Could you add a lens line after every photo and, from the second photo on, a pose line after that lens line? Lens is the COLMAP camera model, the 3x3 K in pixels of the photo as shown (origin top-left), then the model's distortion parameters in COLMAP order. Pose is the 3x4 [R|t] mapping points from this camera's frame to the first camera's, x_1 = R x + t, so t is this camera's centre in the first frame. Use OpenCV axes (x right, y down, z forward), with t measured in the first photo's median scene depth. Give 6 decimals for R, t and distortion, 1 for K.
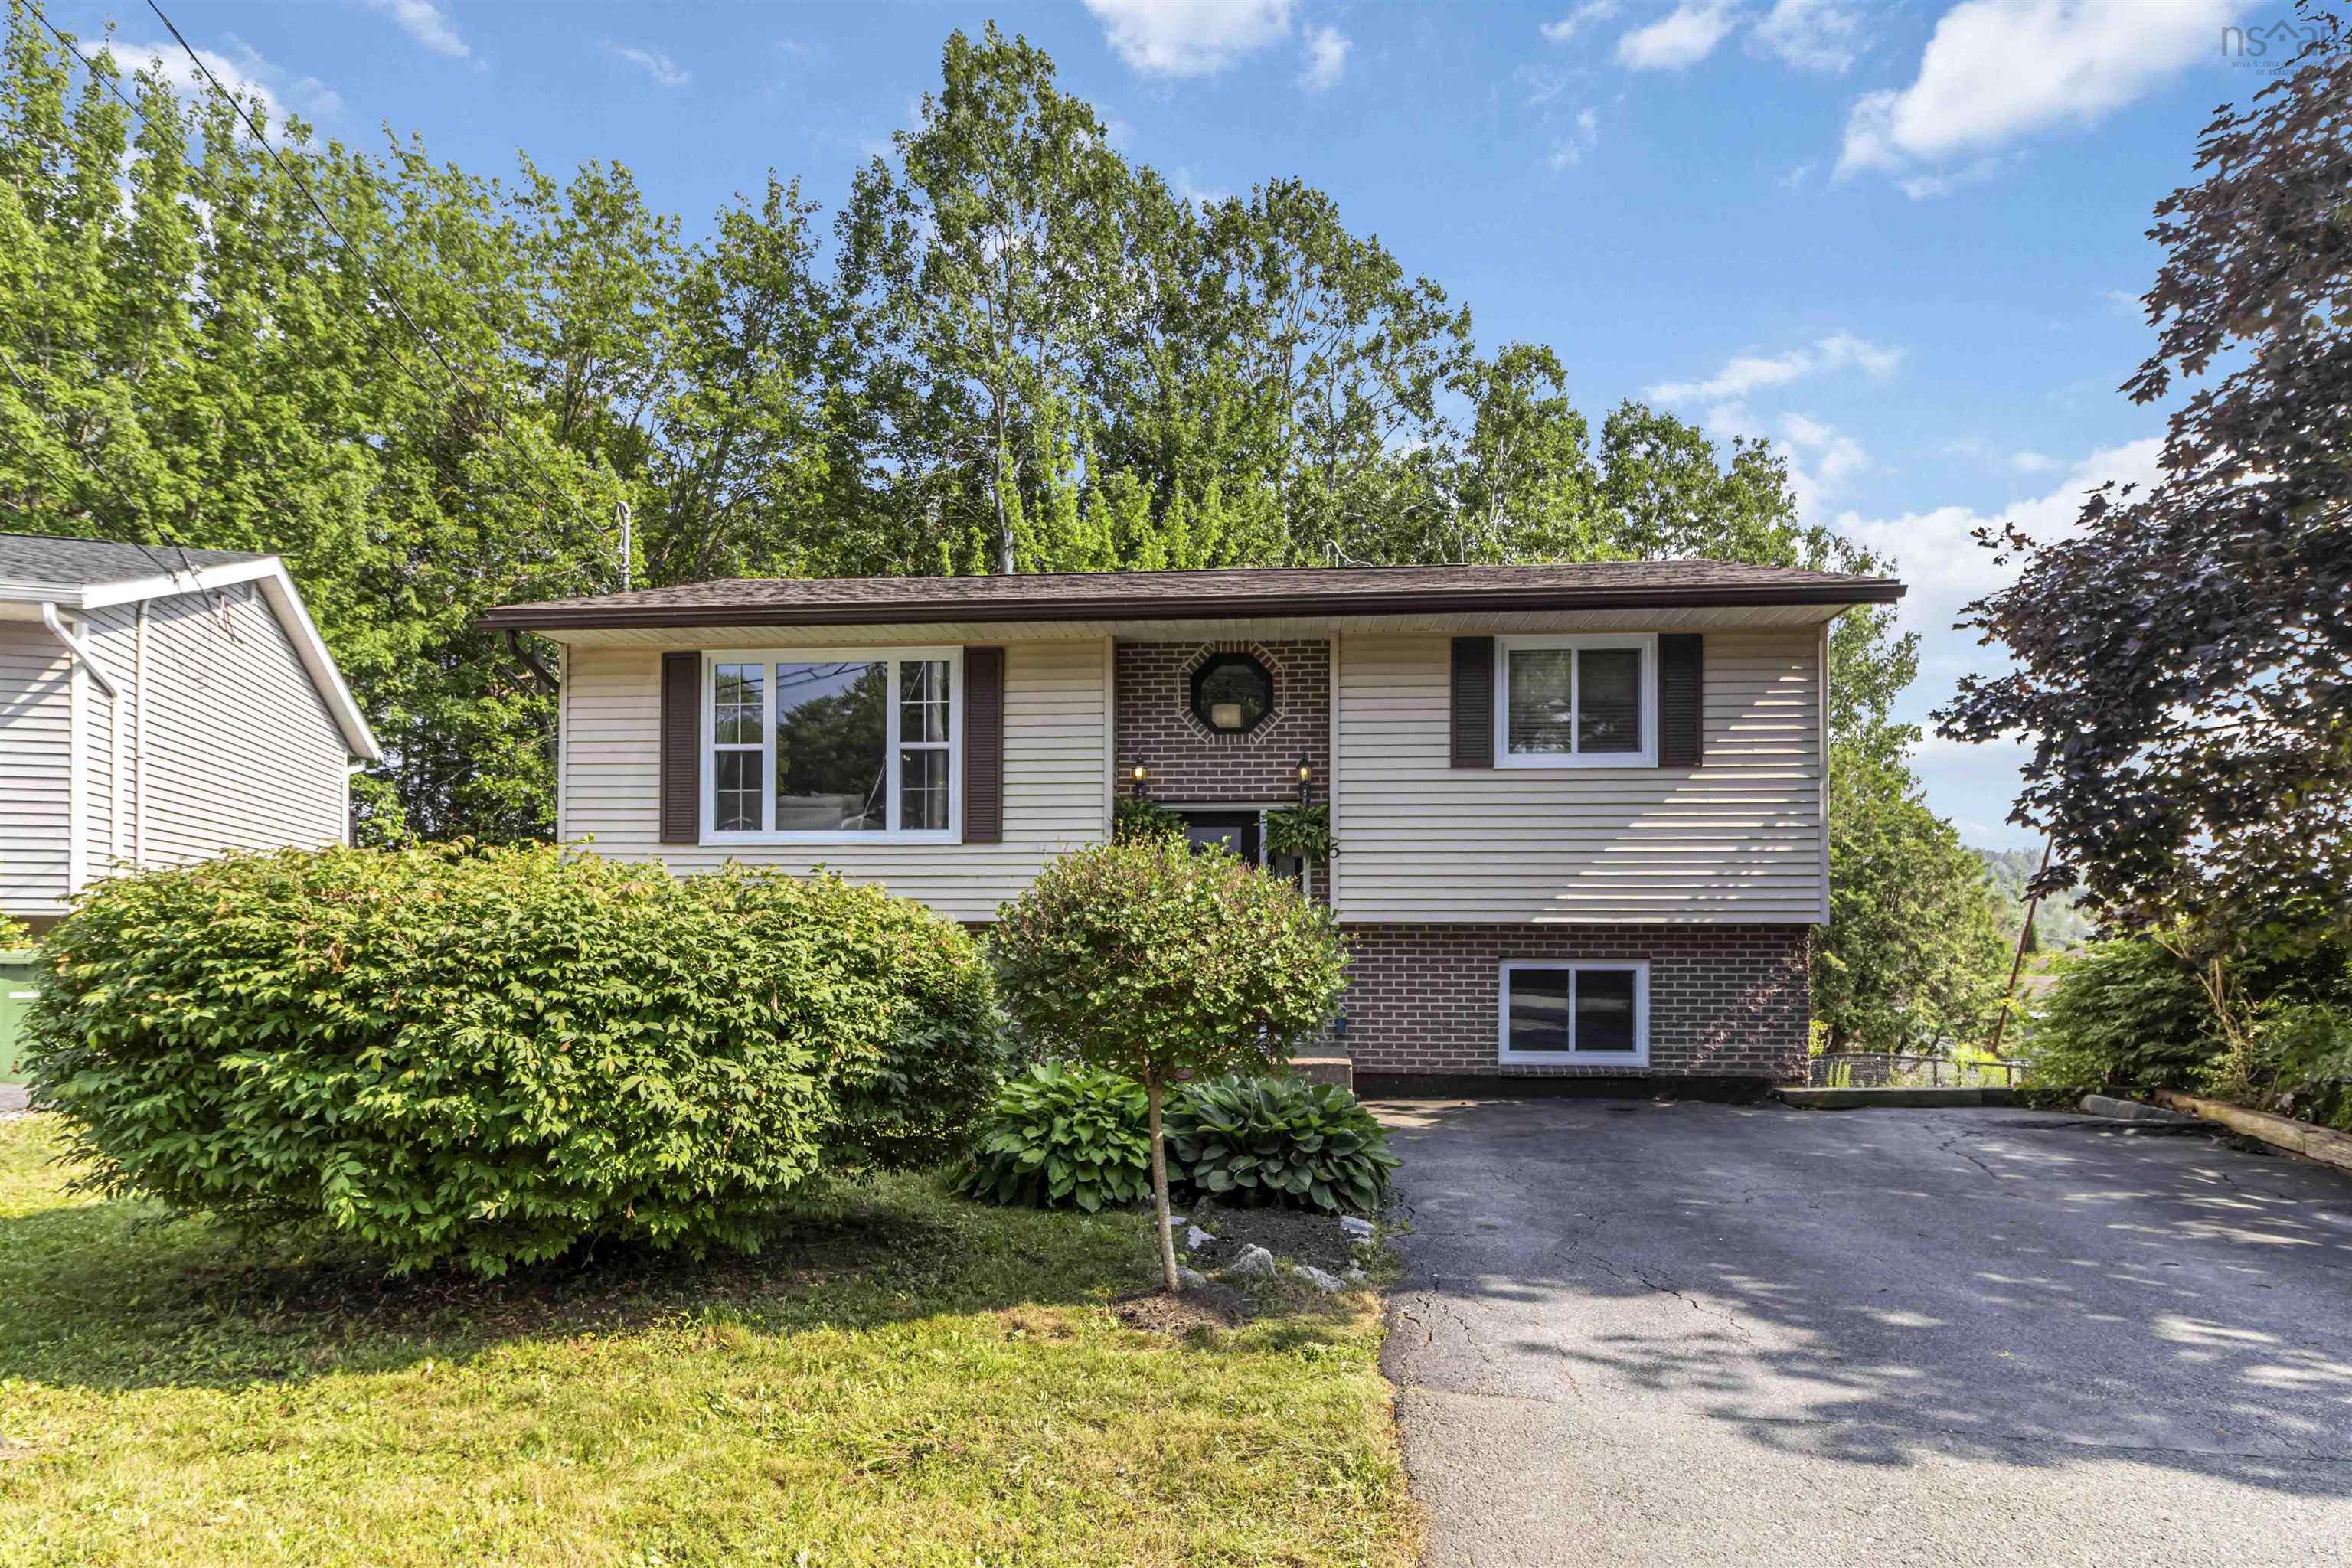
lens RADIAL K [[1324.4, 0, 1176.0], [0, 1324.4, 871.9], [0, 0, 1]] dist [-0.012204, 0.001849]
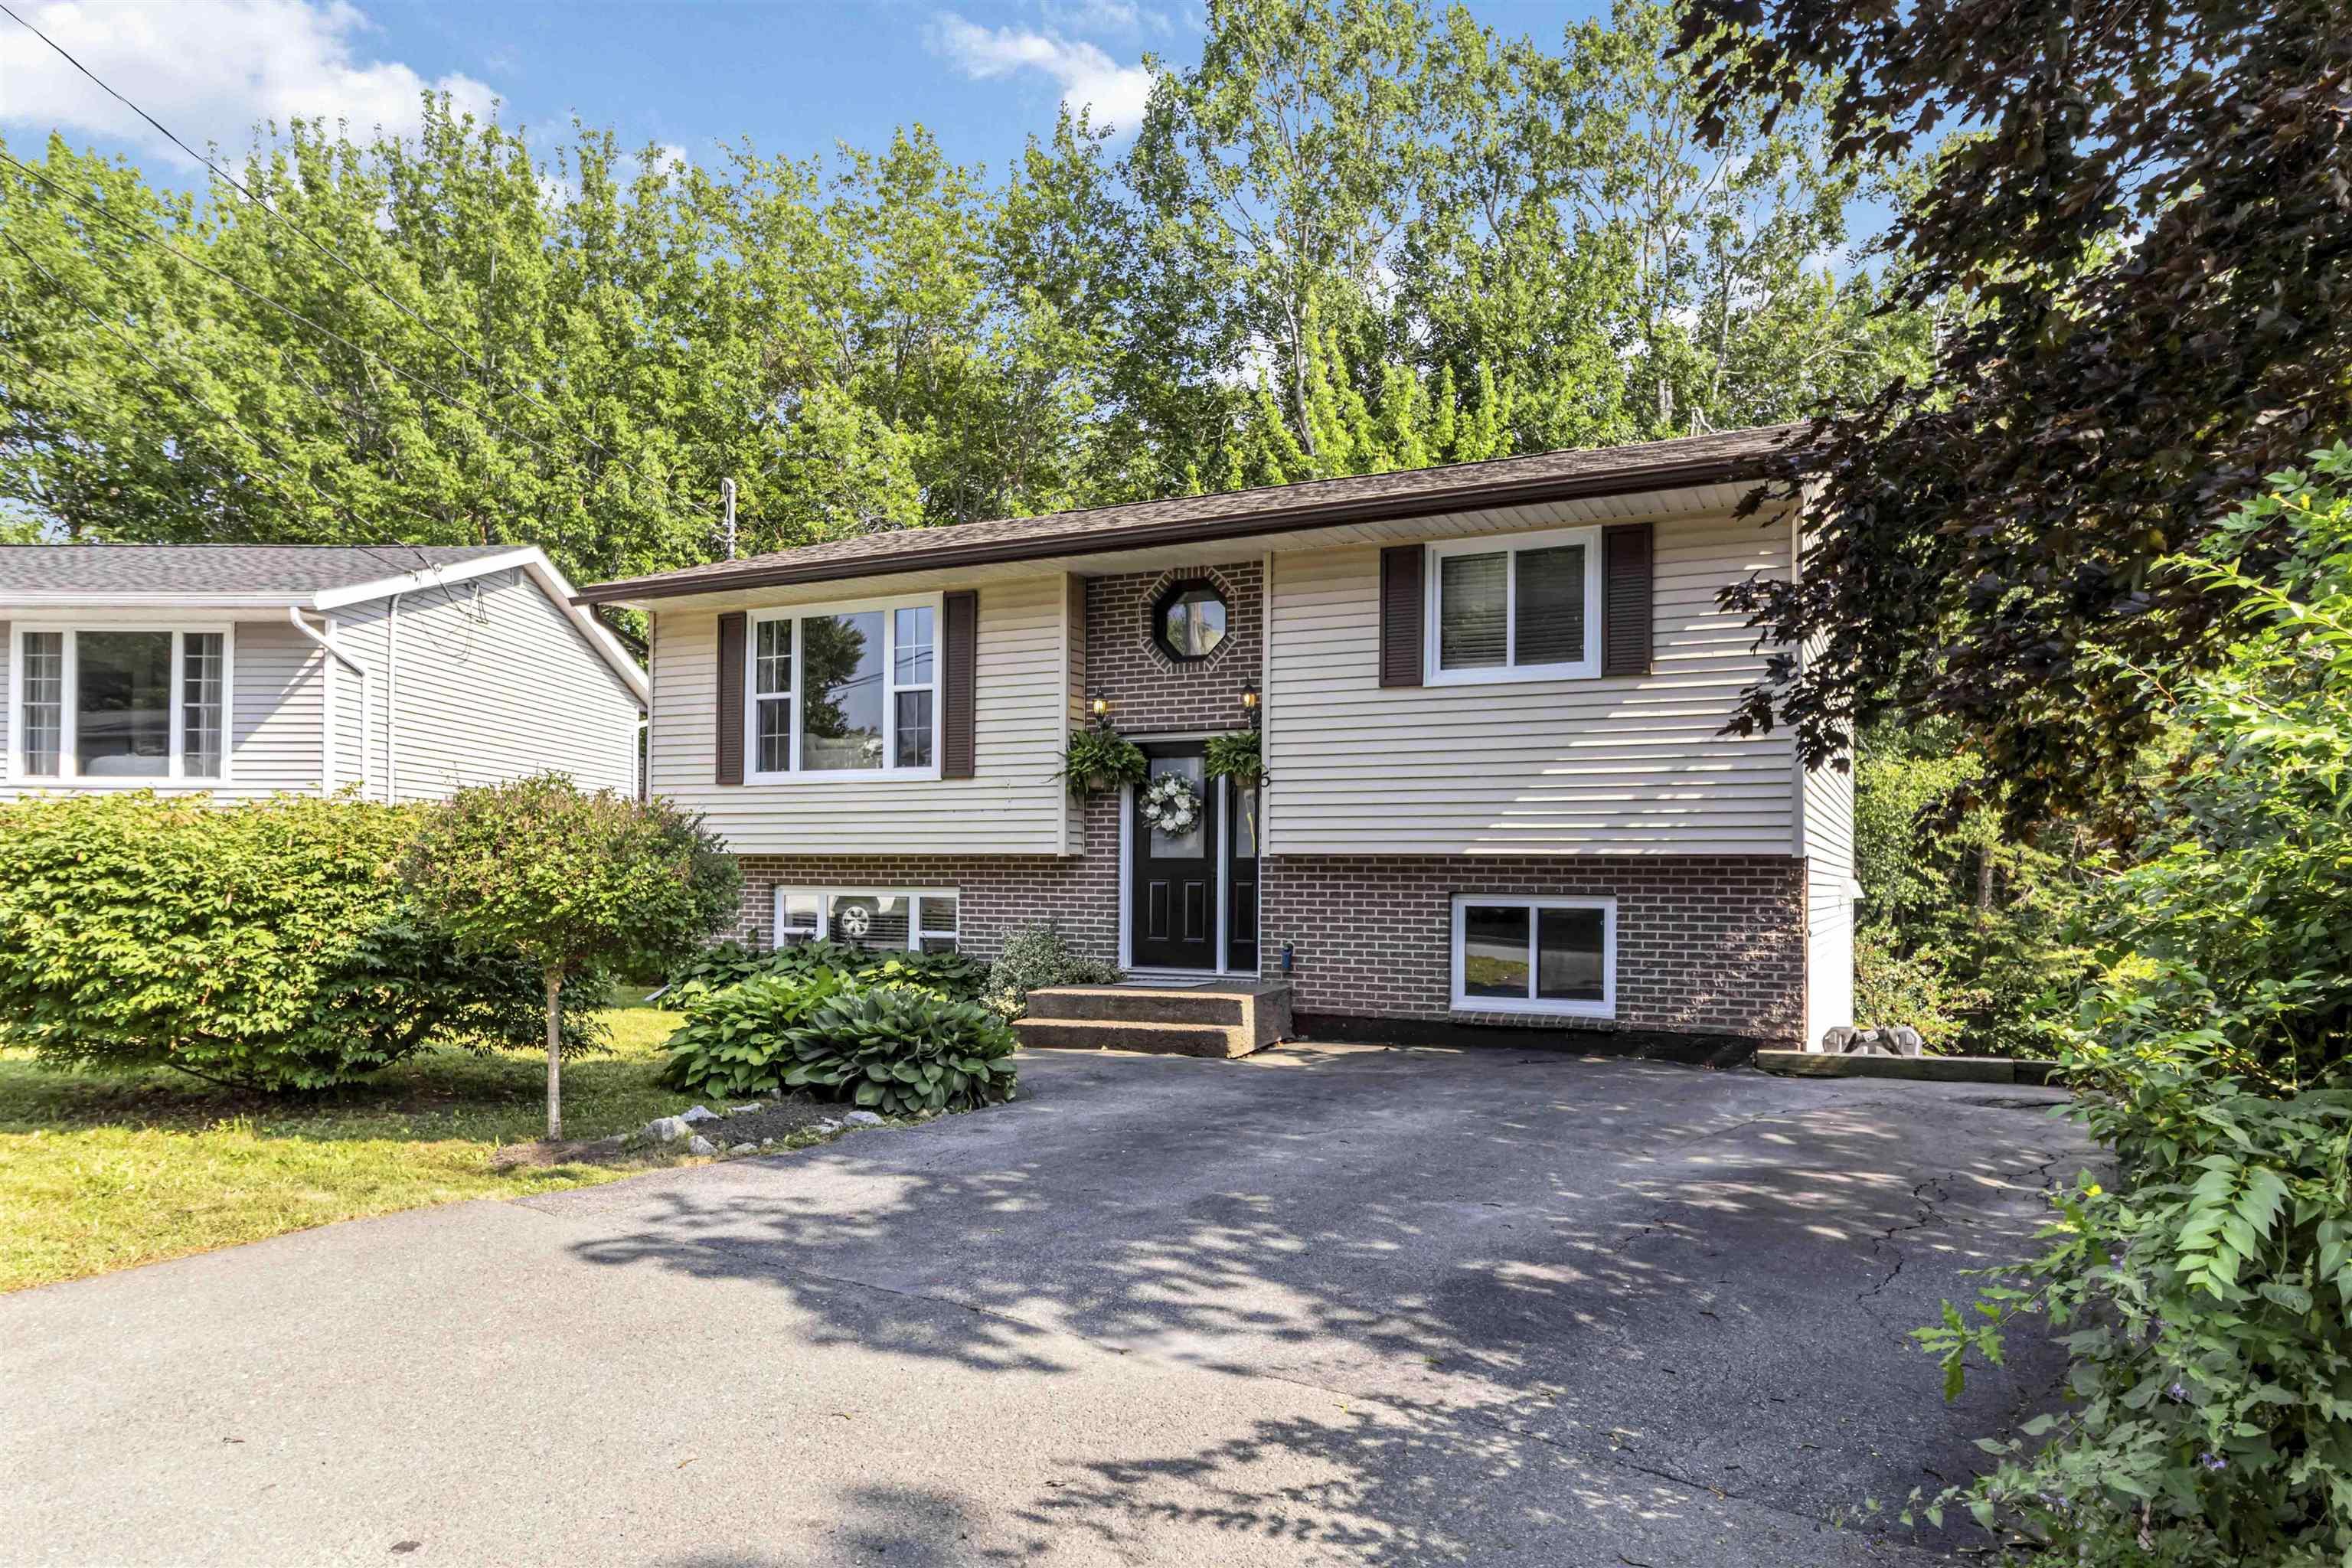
lens RADIAL K [[1520.5, 0, 1176.0], [0, 1520.5, 784.0], [0, 0, 1]] dist [-0.007218, -0.002629]
pose [[0.925346, -0.018798, -0.378657, 0.473857], [0.012327, 0.999734, -0.019505, 0.007868], [0.378923, 0.013381, 0.925331, -0.042507]]
